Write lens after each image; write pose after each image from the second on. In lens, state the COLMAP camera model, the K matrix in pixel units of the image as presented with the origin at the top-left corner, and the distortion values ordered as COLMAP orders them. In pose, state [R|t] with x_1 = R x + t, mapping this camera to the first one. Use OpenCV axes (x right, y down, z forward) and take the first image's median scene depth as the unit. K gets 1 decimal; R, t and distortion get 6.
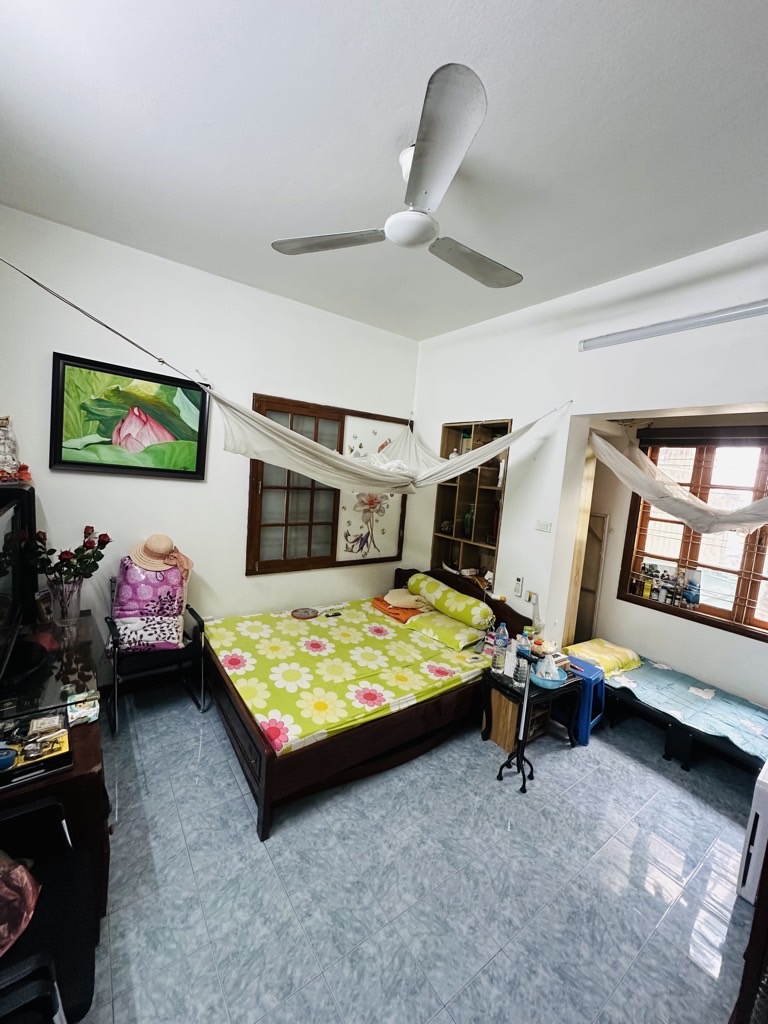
lens RADIAL K [[408.3, 0, 383.7], [0, 408.3, 512.3], [0, 0, 1]] dist [-0.005967, 0.001603]
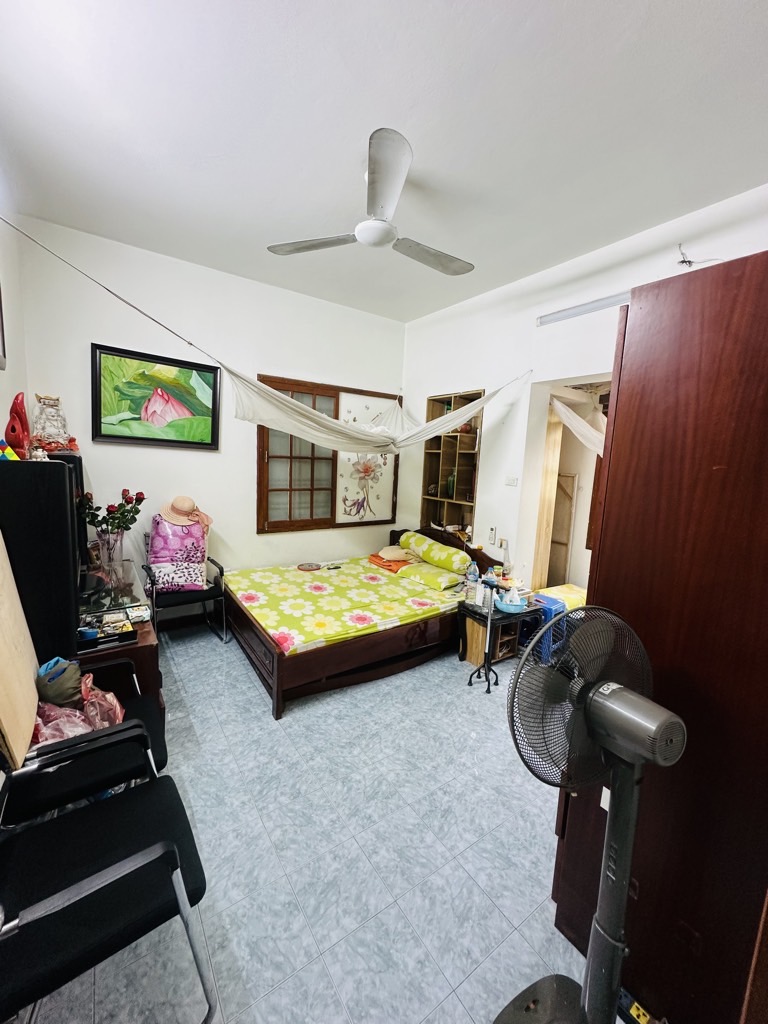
lens RADIAL K [[408.3, 0, 384.1], [0, 408.3, 512.1], [0, 0, 1]] dist [-0.005967, 0.001603]
pose [[0.999412, -0.026661, -0.021556, 0.060876], [0.027358, 0.999090, 0.032711, 0.081484], [0.020664, -0.033281, 0.999232, -0.182339]]
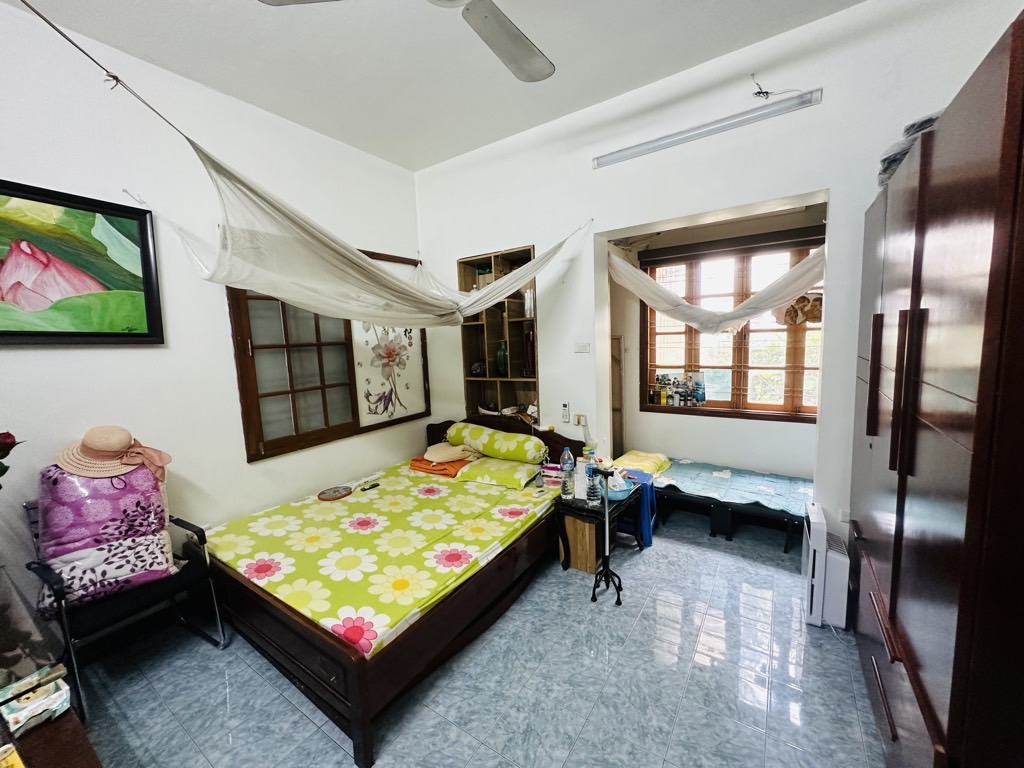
lens RADIAL K [[408.3, 0, 512.9], [0, 408.3, 385.3], [0, 0, 1]] dist [-0.005967, 0.001603]
pose [[0.930787, -0.155322, 0.330923, -0.126256], [0.149097, 0.987830, 0.044283, 0.061781], [-0.333774, 0.008122, 0.942618, 0.119457]]
